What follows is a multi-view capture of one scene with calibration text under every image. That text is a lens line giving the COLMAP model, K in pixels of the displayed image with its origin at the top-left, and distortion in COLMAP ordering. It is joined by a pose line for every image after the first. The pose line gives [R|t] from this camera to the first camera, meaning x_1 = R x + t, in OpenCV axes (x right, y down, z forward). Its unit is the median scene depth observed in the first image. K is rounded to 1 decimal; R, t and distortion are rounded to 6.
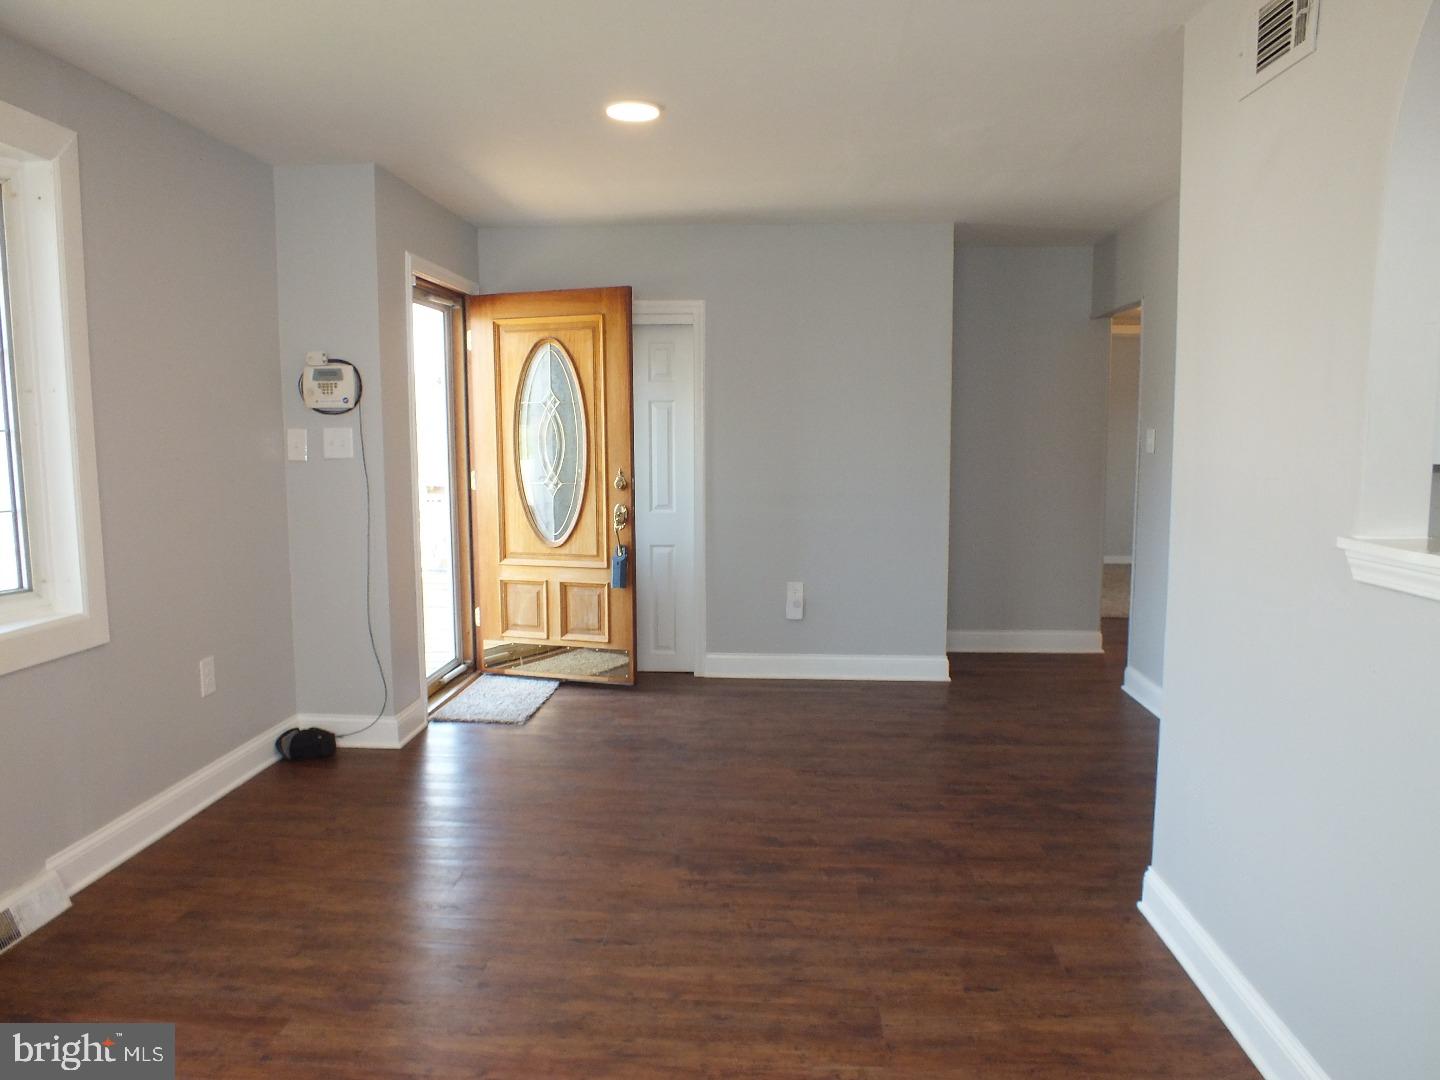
lens RADIAL K [[1061.0, 0, 720.1], [0, 1061.0, 578.2], [0, 0, 1]] dist [-0.084944, 0.065581]
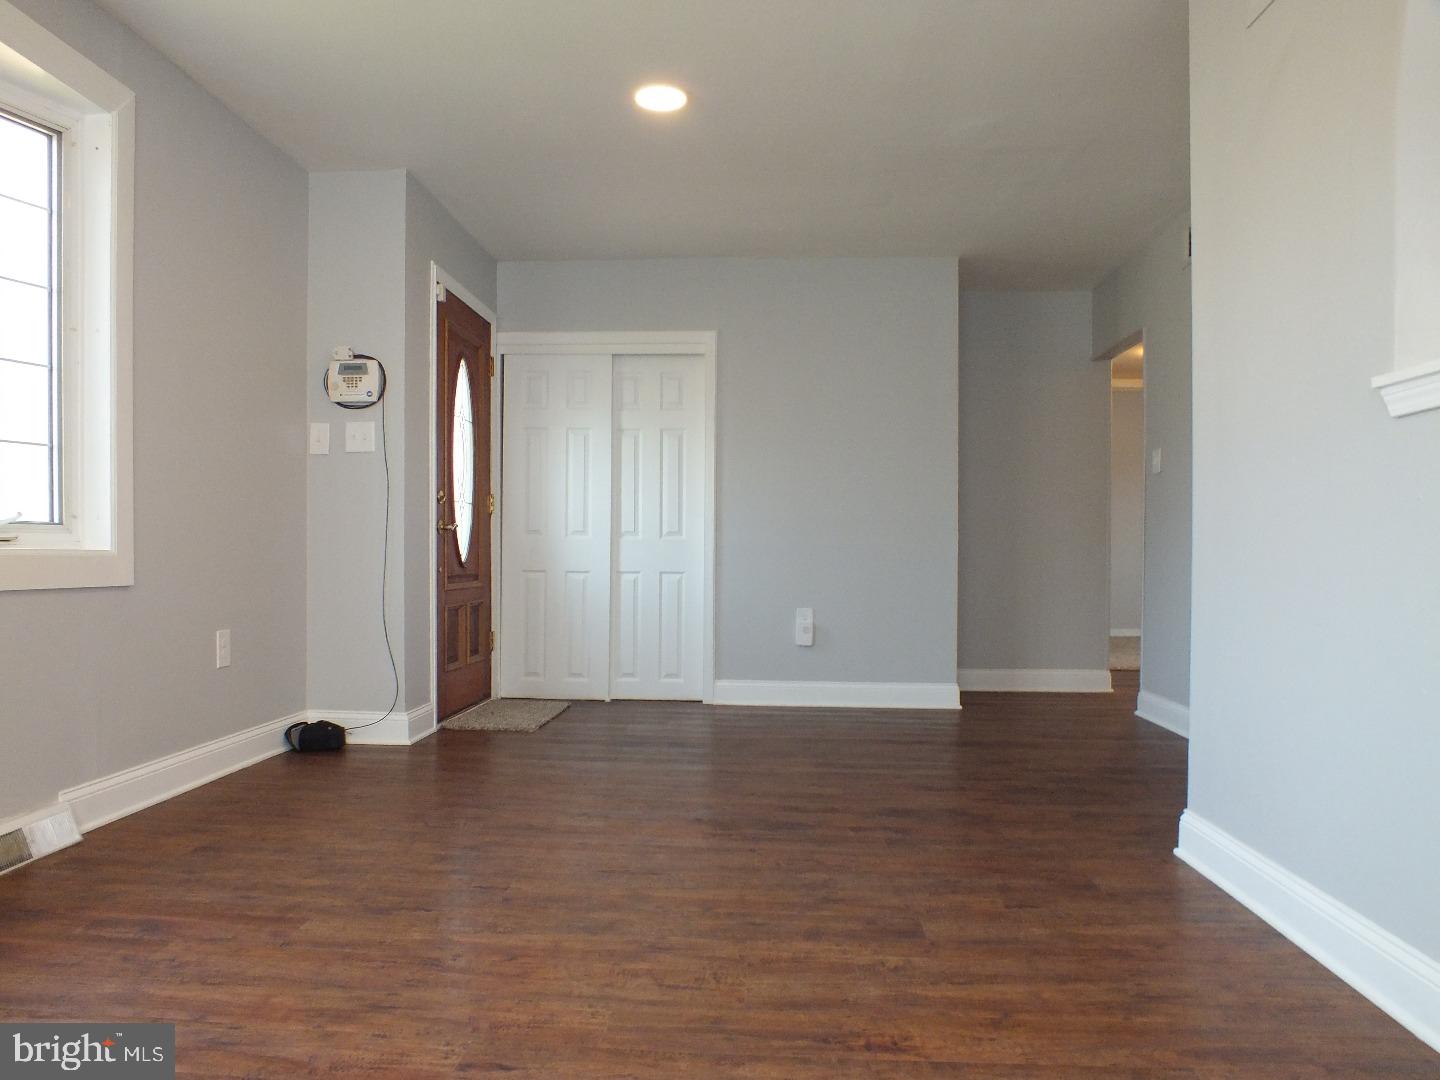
lens RADIAL K [[1061.2, 0, 716.5], [0, 1061.2, 558.3], [0, 0, 1]] dist [-0.085996, 0.068039]
pose [[0.999983, 0.005735, -0.000687, -0.028849], [-0.005775, 0.994713, -0.102529, 0.143754], [0.000096, 0.102531, 0.994730, 0.002742]]
